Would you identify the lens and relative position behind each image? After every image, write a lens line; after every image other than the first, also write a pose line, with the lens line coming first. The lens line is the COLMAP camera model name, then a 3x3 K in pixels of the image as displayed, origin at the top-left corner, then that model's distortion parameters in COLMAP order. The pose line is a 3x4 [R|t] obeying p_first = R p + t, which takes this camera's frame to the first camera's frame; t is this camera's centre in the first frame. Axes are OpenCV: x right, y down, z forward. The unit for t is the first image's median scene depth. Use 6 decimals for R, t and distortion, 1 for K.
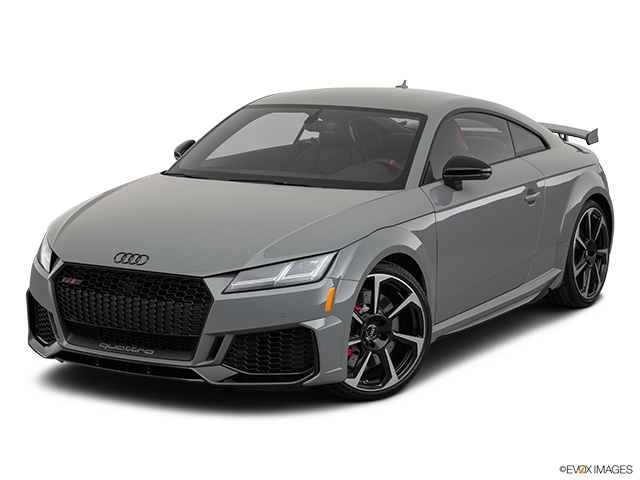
lens RADIAL K [[1362.5, 0, 320.7], [0, 1362.5, 241.2], [0, 0, 1]] dist [-0.184592, 0.000000]
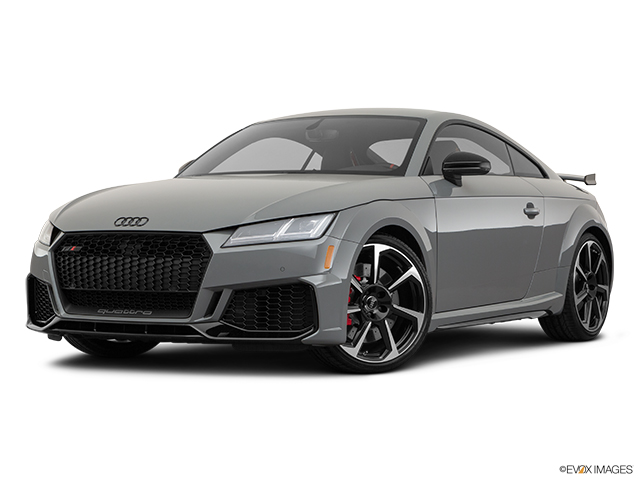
lens RADIAL K [[1320.5, 0, 318.8], [0, 1320.5, 239.1], [0, 0, 1]] dist [-0.161025, 0.000000]
pose [[0.999969, 0.001905, -0.007696, 0.006382], [-0.002948, 0.990454, -0.137809, 0.158149], [0.007360, 0.137827, 0.990429, 0.039516]]
